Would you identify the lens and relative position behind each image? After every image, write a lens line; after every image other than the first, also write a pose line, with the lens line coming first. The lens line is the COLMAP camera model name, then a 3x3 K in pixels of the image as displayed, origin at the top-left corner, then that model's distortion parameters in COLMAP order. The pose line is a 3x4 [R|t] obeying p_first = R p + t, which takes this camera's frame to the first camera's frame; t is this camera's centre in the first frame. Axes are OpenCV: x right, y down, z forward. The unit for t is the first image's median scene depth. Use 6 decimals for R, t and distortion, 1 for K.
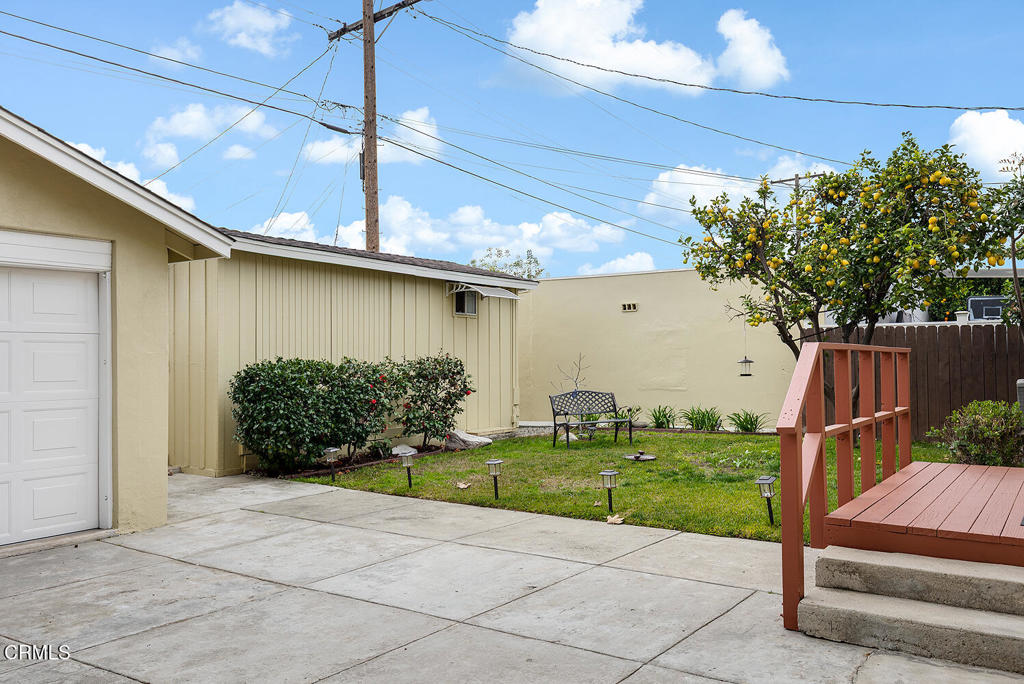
lens RADIAL K [[825.8, 0, 514.3], [0, 825.8, 340.7], [0, 0, 1]] dist [0.051907, -0.000134]
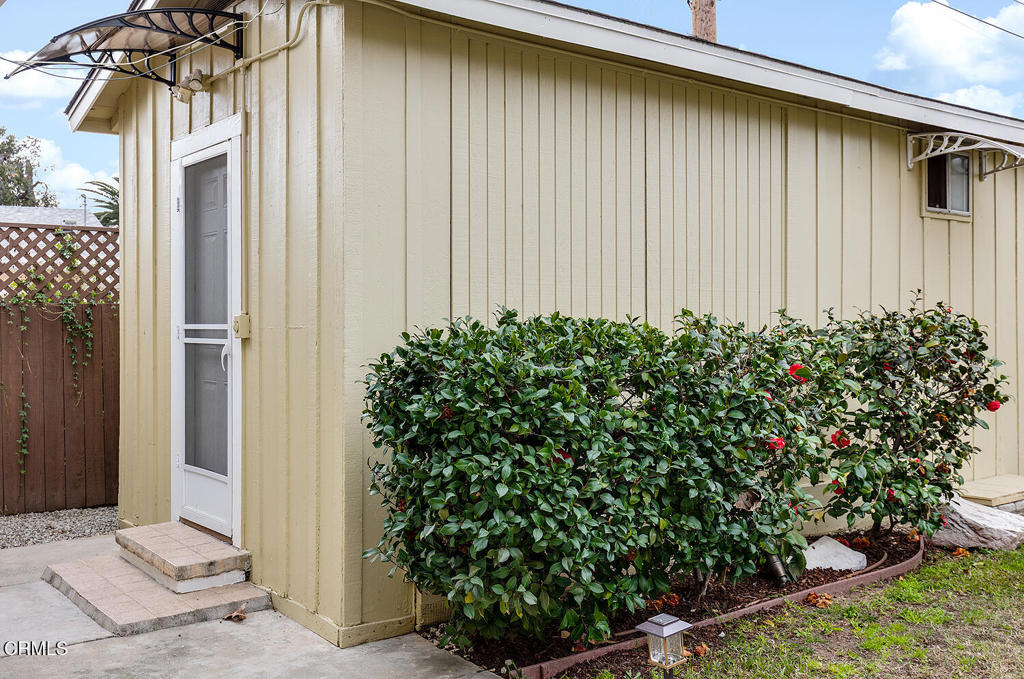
lens RADIAL K [[1034.7, 0, 513.4], [0, 1034.7, 336.0], [0, 0, 1]] dist [-0.029997, 0.000000]
pose [[0.949953, 0.008986, -0.312264, -0.149160], [0.004114, 0.999140, 0.041267, 0.012932], [0.312366, -0.040486, 0.949099, 0.601973]]
